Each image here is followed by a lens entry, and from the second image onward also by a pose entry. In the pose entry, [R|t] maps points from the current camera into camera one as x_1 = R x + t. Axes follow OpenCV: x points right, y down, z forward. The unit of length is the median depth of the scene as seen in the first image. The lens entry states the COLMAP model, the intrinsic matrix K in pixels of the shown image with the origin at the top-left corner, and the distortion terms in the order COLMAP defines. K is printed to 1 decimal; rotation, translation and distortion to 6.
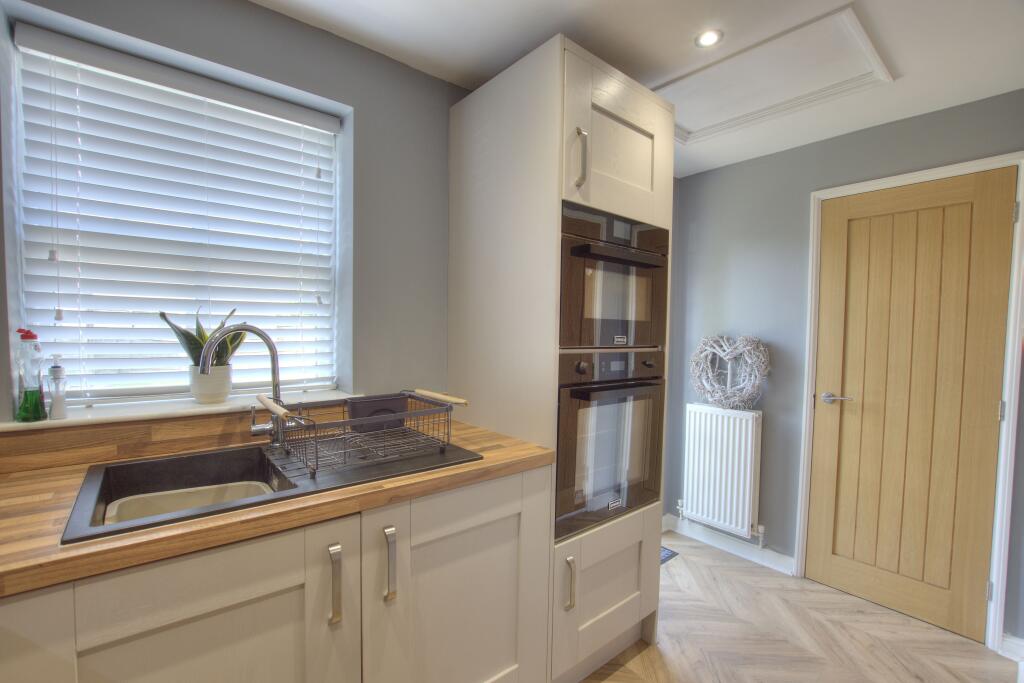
lens RADIAL K [[458.9, 0, 489.1], [0, 458.9, 344.2], [0, 0, 1]] dist [-0.001369, -0.000148]
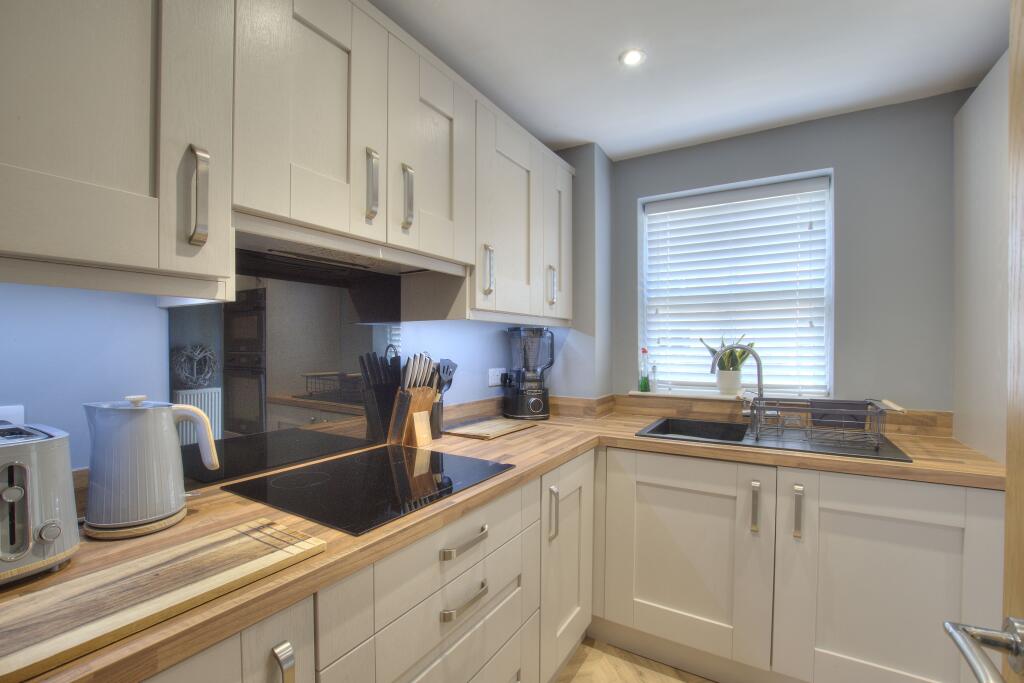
lens RADIAL K [[452.0, 0, 505.0], [0, 452.0, 353.0], [0, 0, 1]] dist [-0.031461, 0.000589]
pose [[0.350406, 0.003914, -0.936590, 0.621182], [-0.023045, 0.999725, -0.004443, 0.011416], [0.936314, 0.023140, 0.350400, -0.288704]]
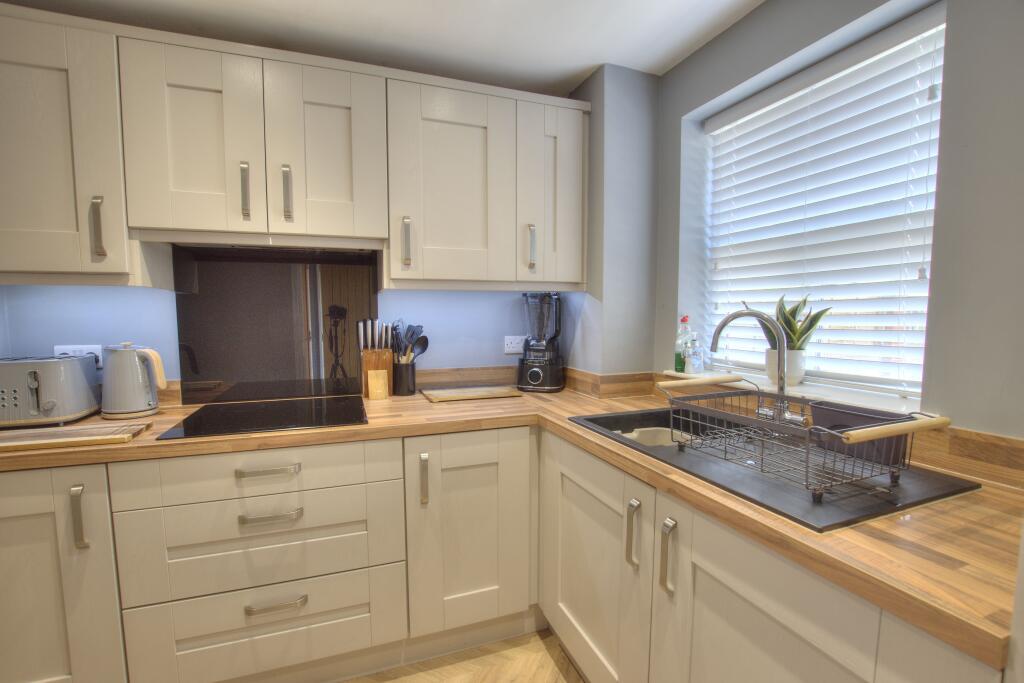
lens RADIAL K [[452.0, 0, 505.0], [0, 452.0, 353.0], [0, 0, 1]] dist [-0.031461, 0.000589]
pose [[-0.300517, 0.072984, -0.950980, 0.617764], [-0.028727, 0.995923, 0.085511, -0.016478], [0.953344, 0.053016, -0.297195, 0.750698]]
